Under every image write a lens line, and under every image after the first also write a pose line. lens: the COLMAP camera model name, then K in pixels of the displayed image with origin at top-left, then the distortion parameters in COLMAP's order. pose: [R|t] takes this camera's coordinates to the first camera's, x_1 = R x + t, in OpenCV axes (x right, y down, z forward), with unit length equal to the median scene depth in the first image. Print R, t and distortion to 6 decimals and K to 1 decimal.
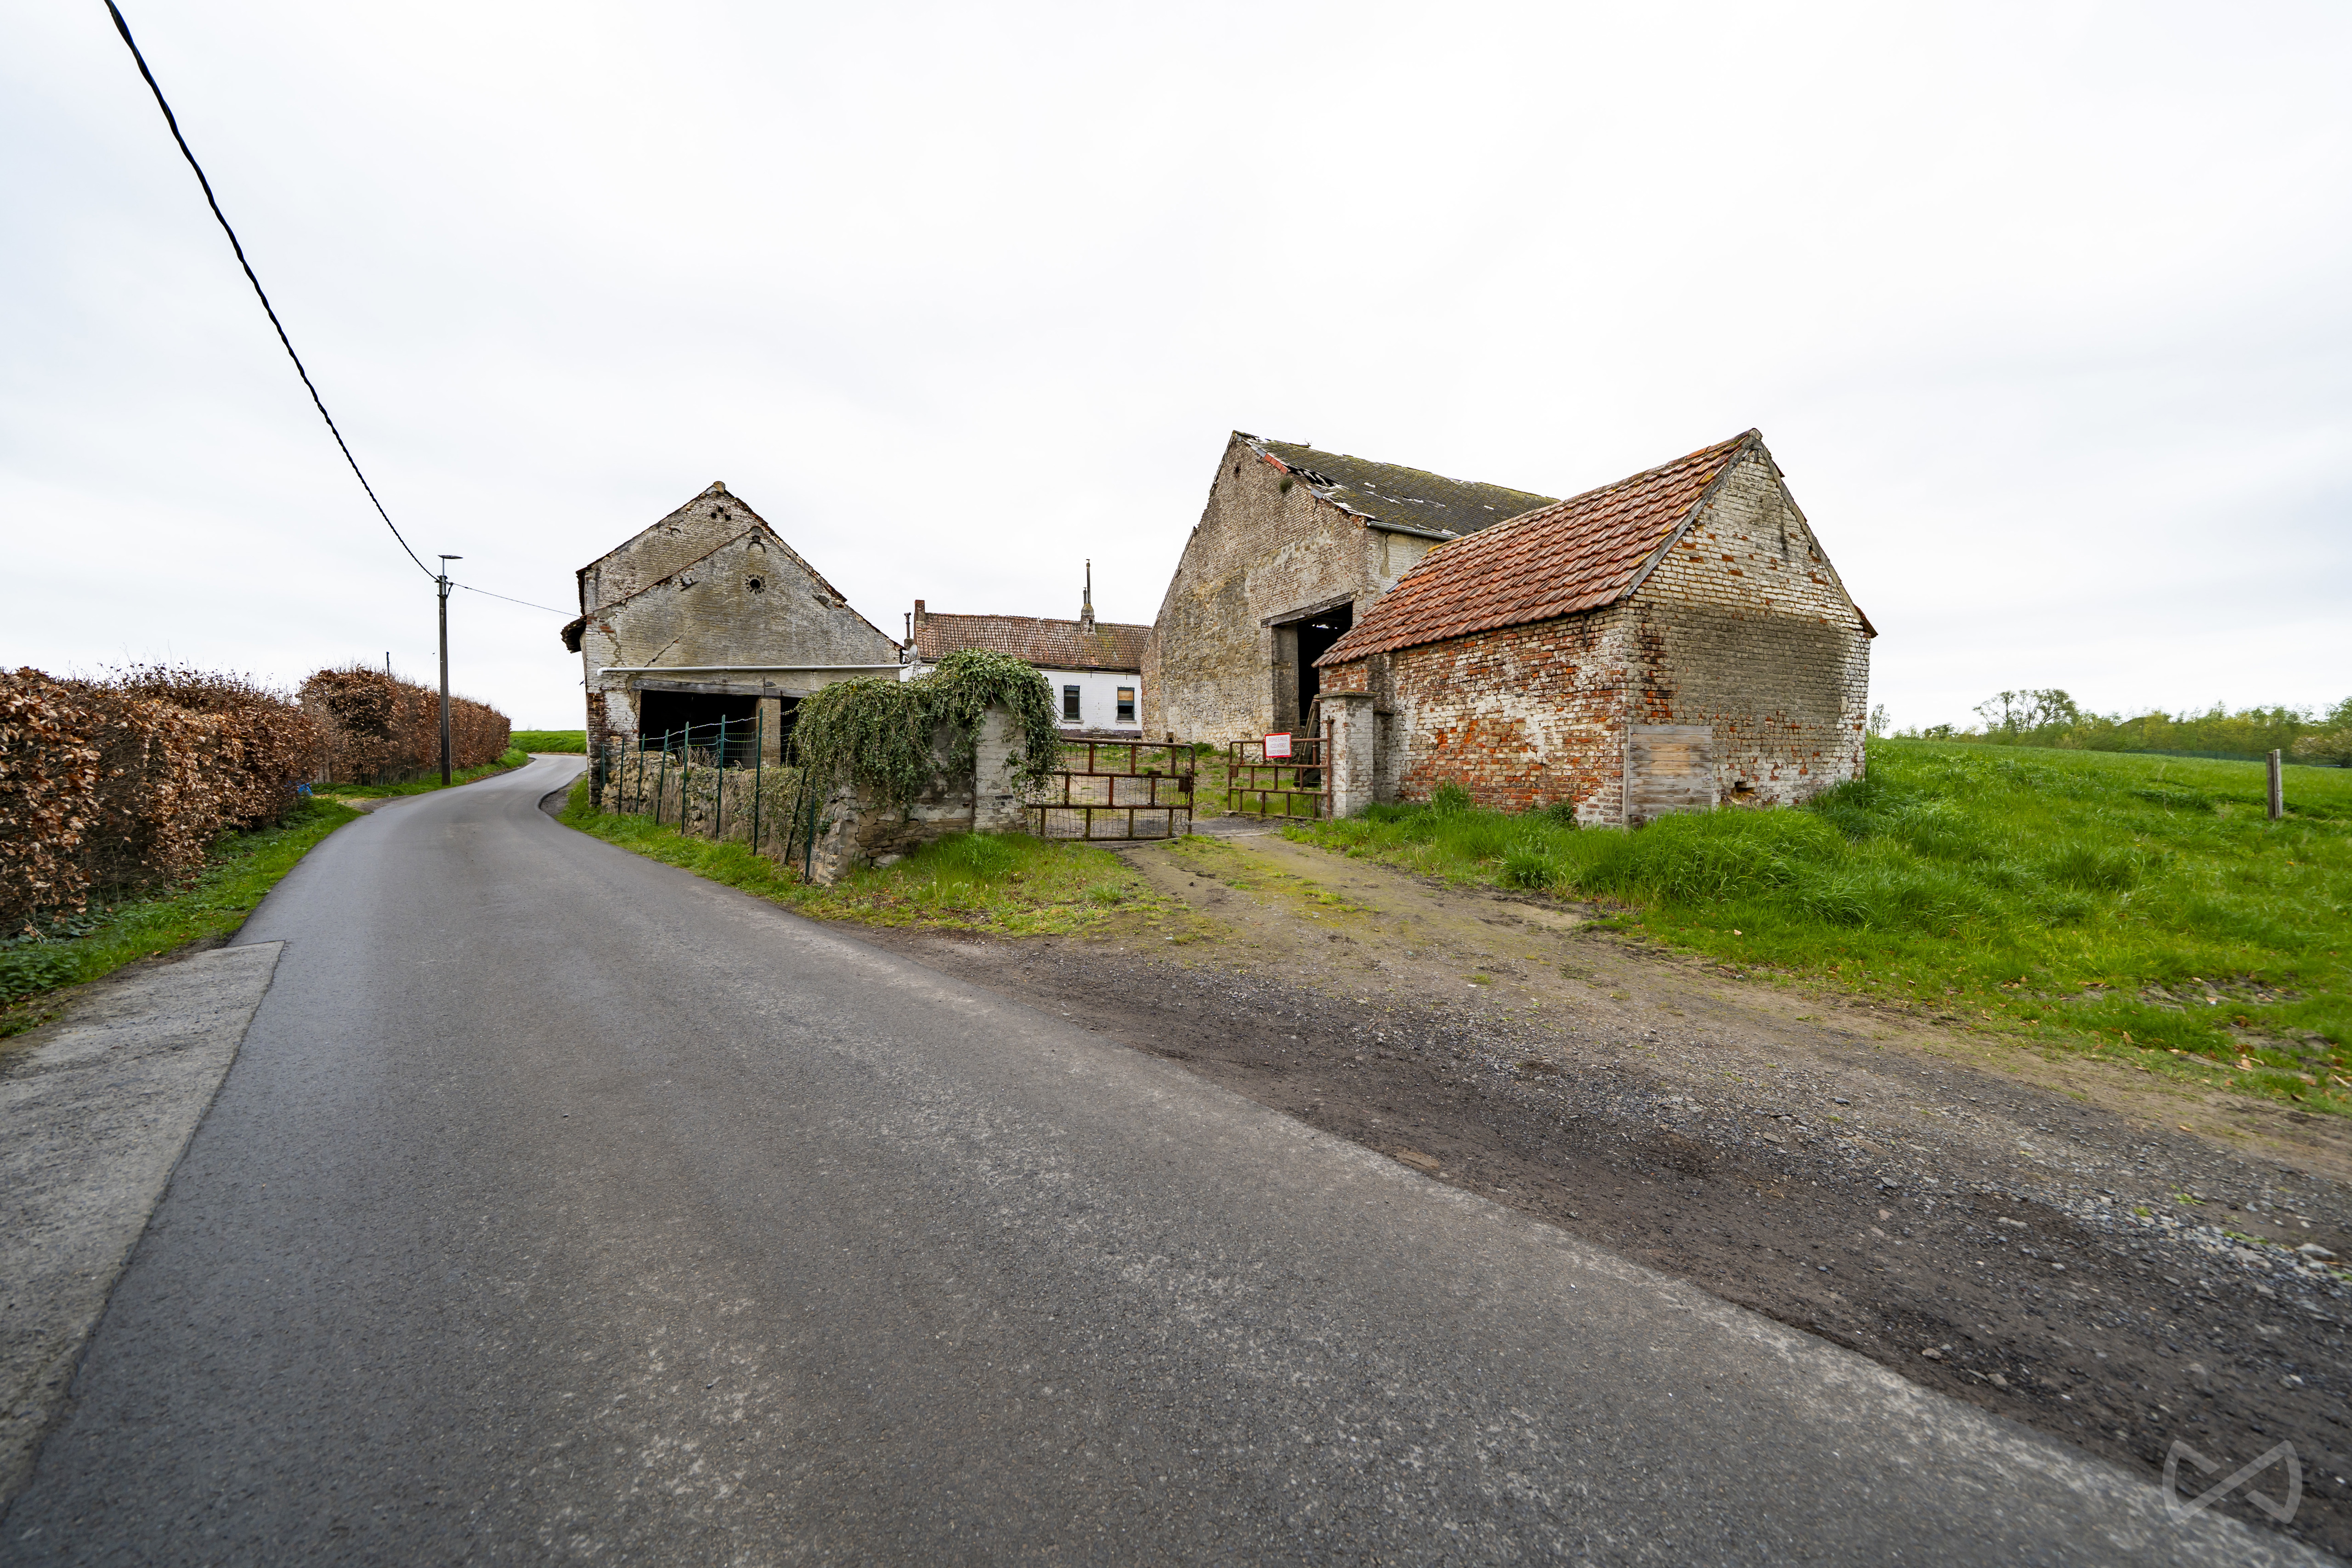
lens RADIAL K [[797.3, 0, 1203.1], [0, 797.3, 790.7], [0, 0, 1]] dist [-0.002222, -0.001979]
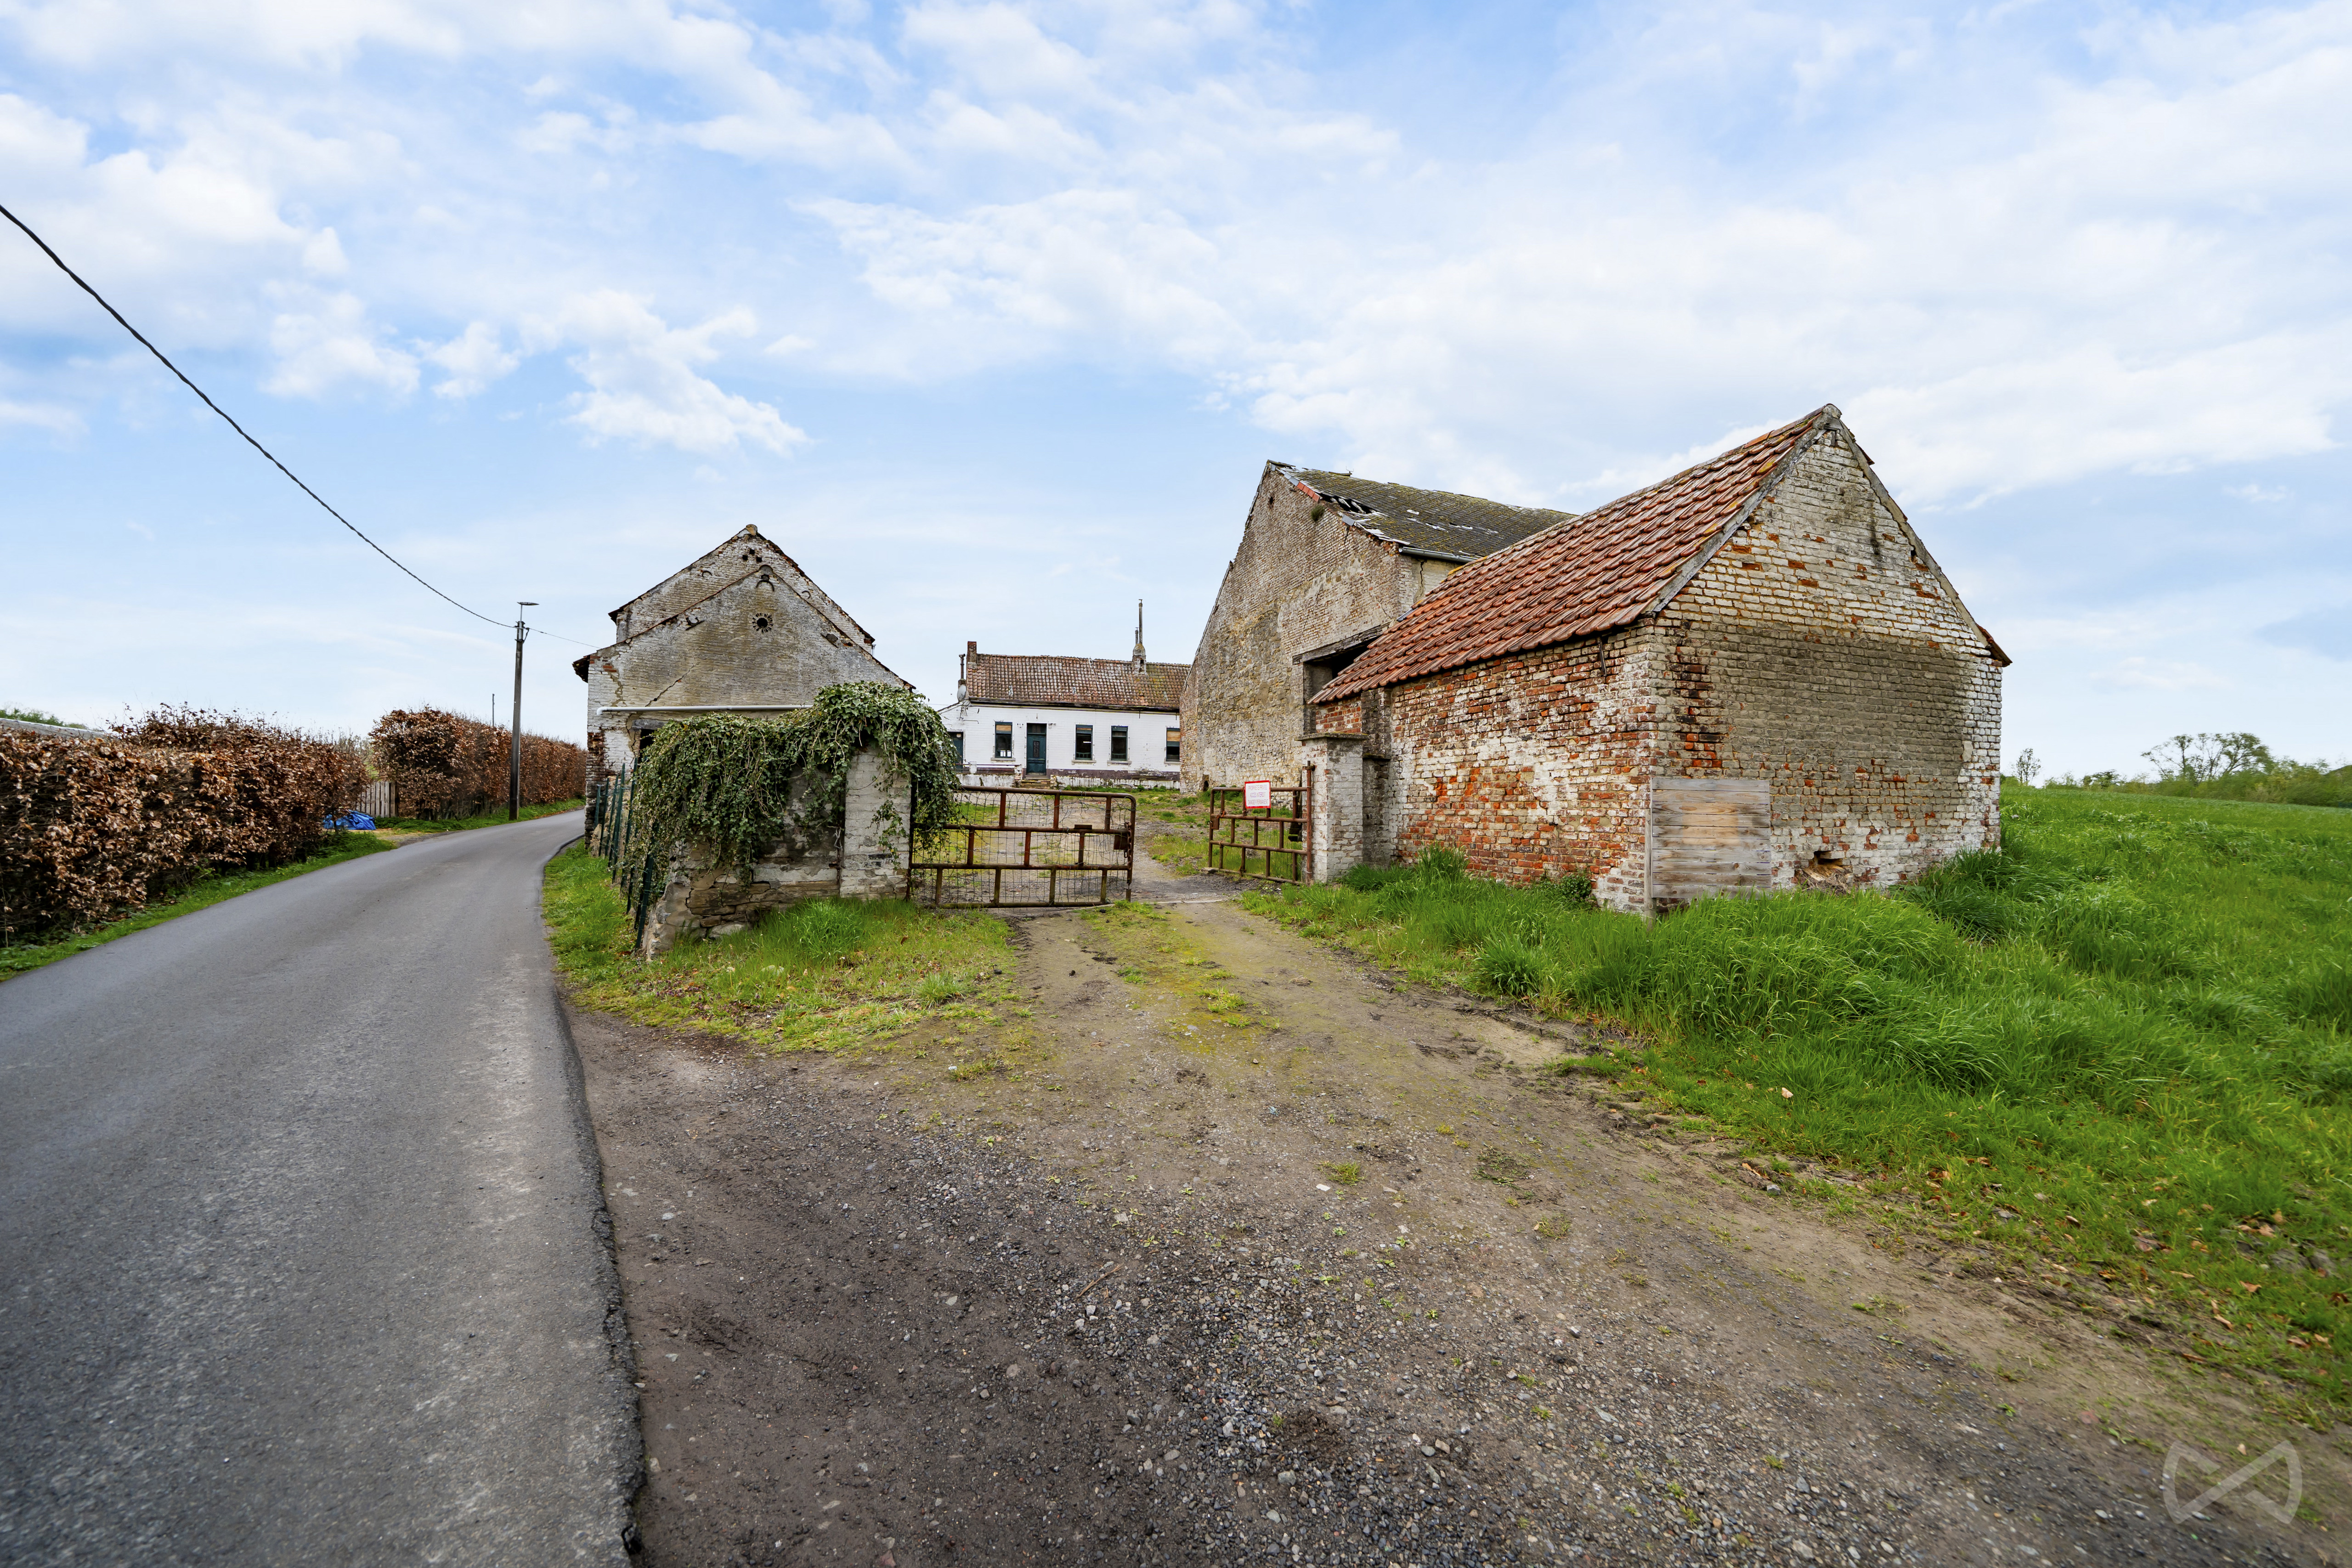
lens RADIAL K [[797.3, 0, 1200.4], [0, 797.3, 790.8], [0, 0, 1]] dist [-0.002222, -0.001979]
pose [[0.994670, 0.010237, -0.102603, 0.087181], [-0.015426, 0.998635, -0.049907, -0.012234], [0.101952, 0.051224, 0.993470, 0.095845]]
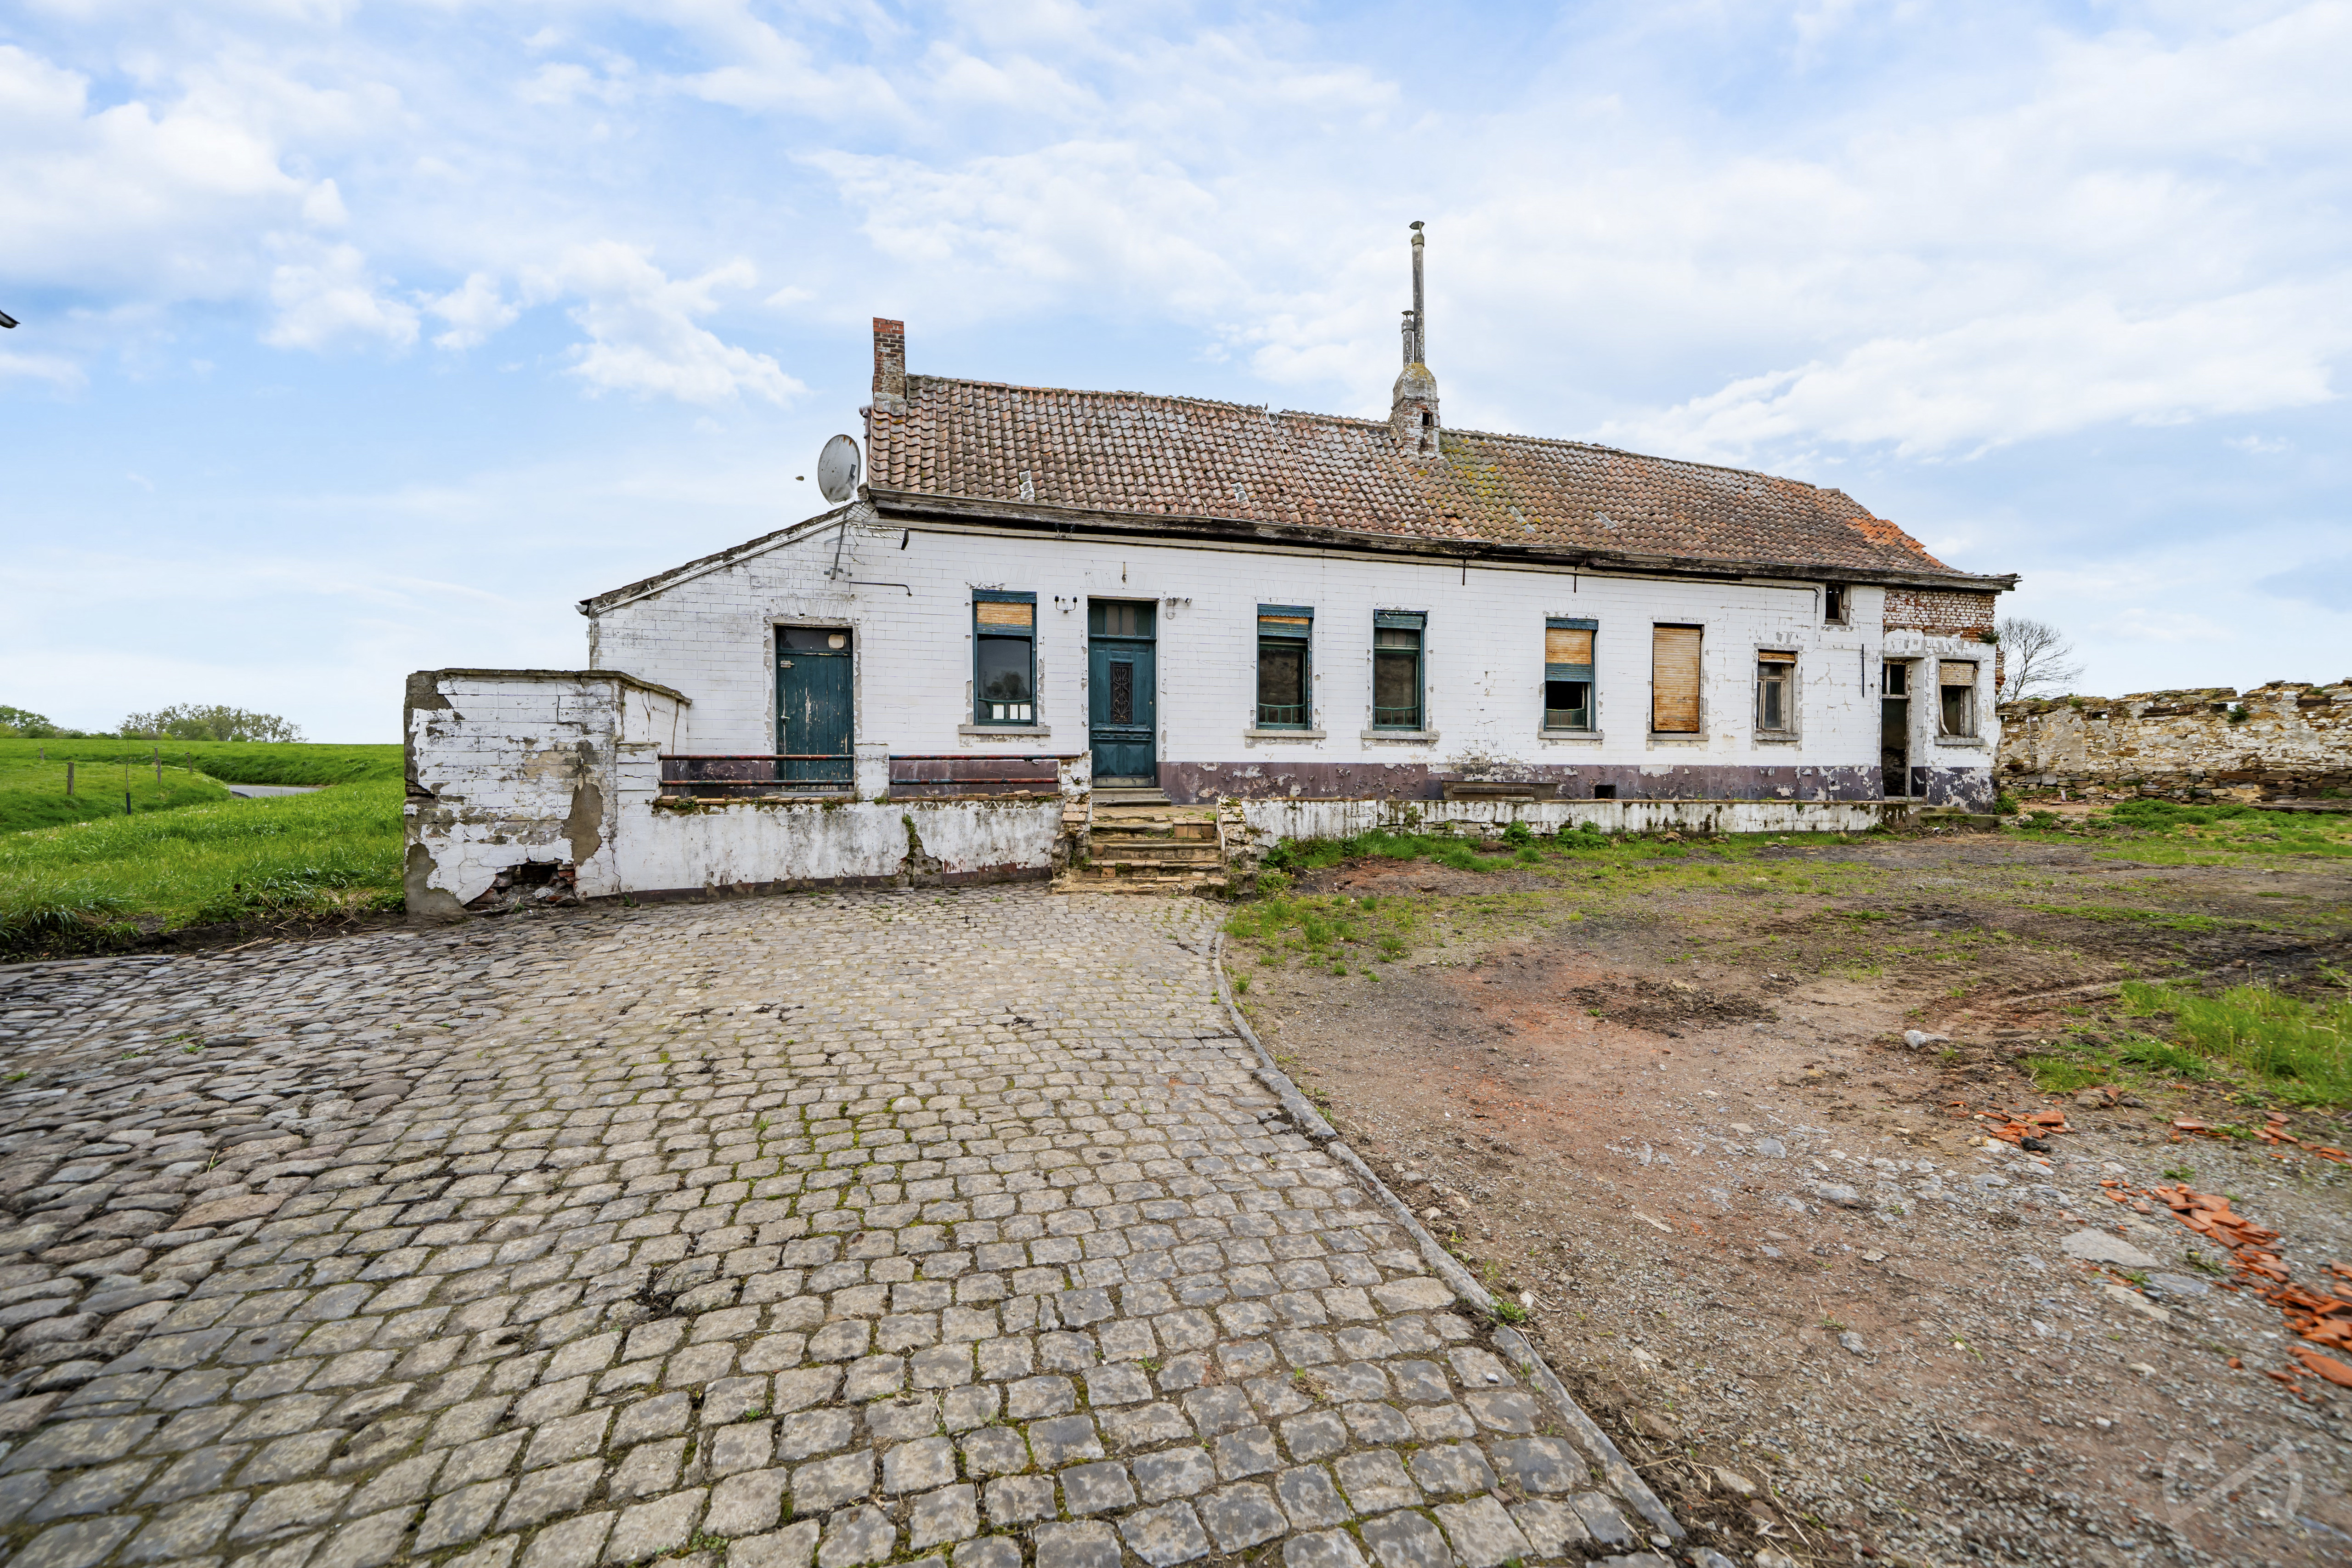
lens RADIAL K [[917.7, 0, 1185.1], [0, 917.7, 793.4], [0, 0, 1]] dist [0.028419, -0.001312]
pose [[0.990319, 0.003776, -0.138760, -0.481017], [-0.005996, 0.999861, -0.015585, -0.151010], [0.138682, 0.016266, 0.990203, 1.637395]]
